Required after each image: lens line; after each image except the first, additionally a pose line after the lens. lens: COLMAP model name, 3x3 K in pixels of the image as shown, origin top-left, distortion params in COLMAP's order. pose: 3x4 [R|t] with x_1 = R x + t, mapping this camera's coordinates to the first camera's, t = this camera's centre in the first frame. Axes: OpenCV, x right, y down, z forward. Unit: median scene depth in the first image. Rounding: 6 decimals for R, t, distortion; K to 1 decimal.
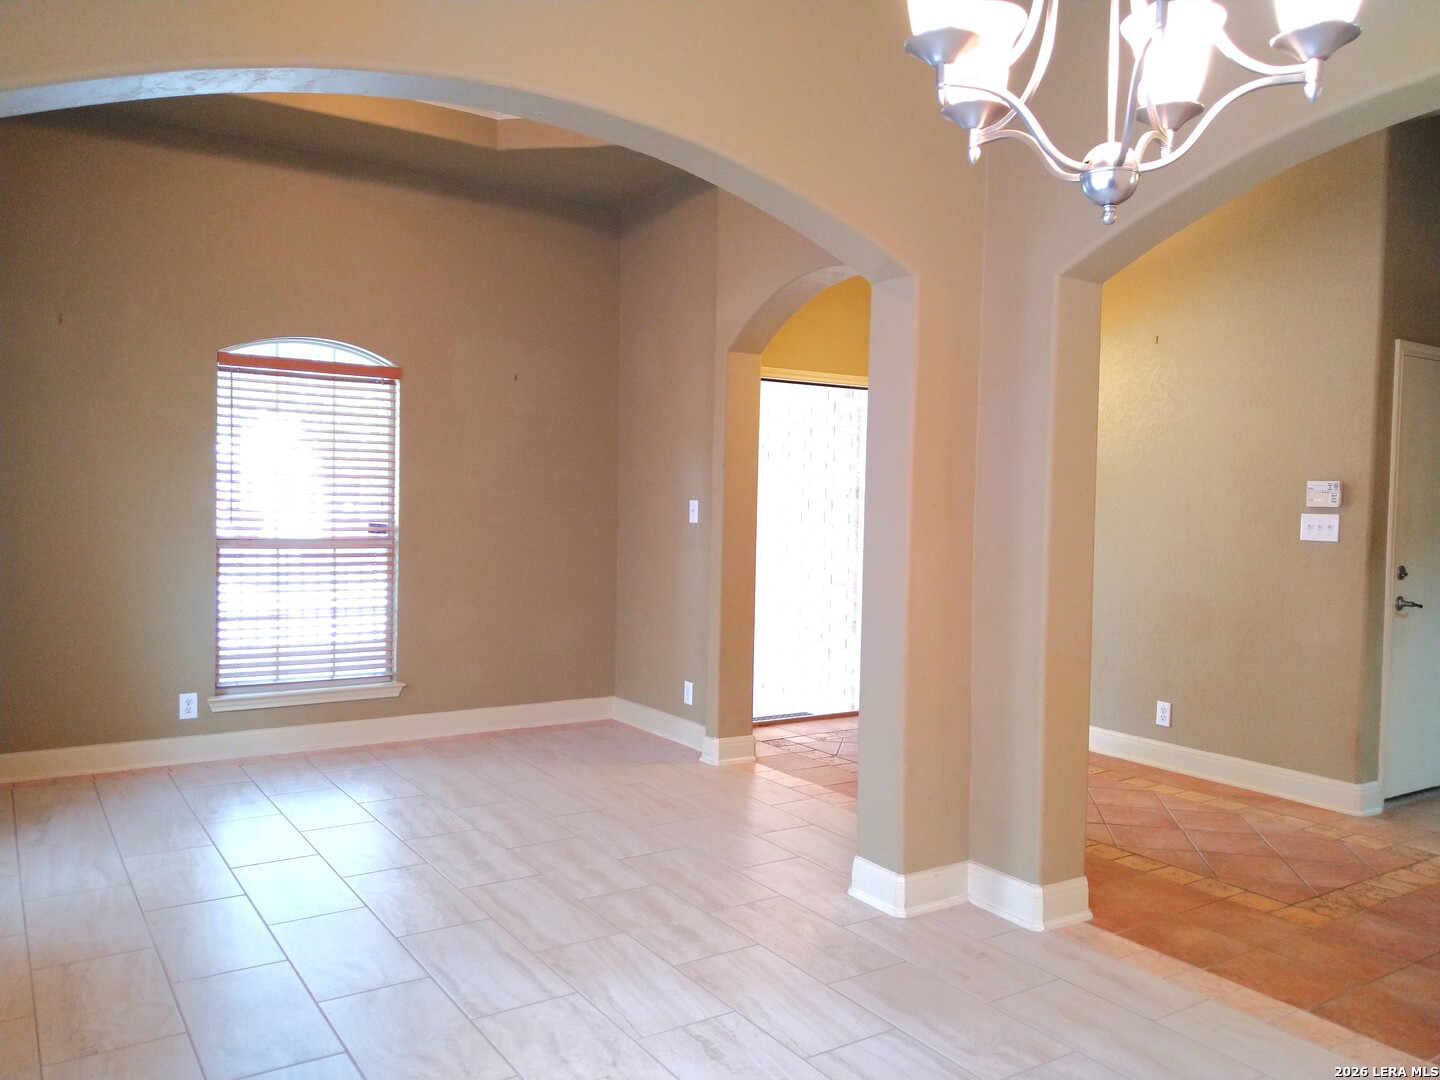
lens RADIAL K [[1105.5, 0, 720.0], [0, 1105.5, 540.0], [0, 0, 1]] dist [0.047175, -0.000964]
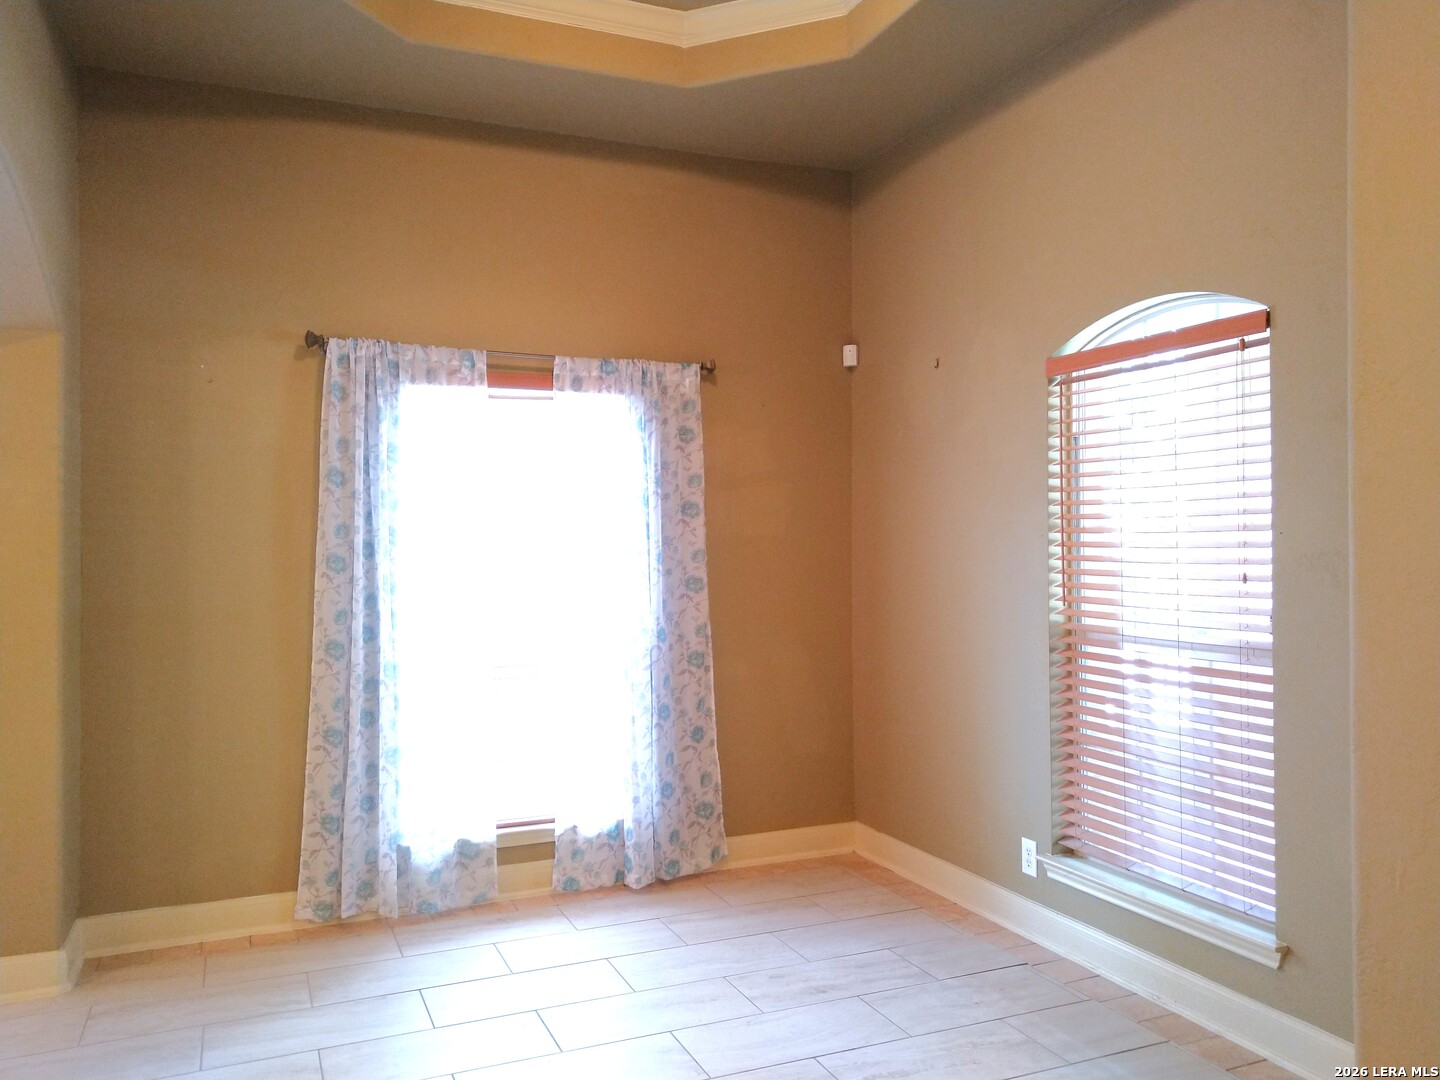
lens RADIAL K [[1105.5, 0, 720.0], [0, 1105.5, 540.0], [0, 0, 1]] dist [0.047175, -0.000964]
pose [[-0.191577, -0.017987, -0.981313, 0.266069], [-0.032492, 0.999400, -0.011975, -0.039896], [0.980940, 0.029590, -0.192046, 0.929191]]
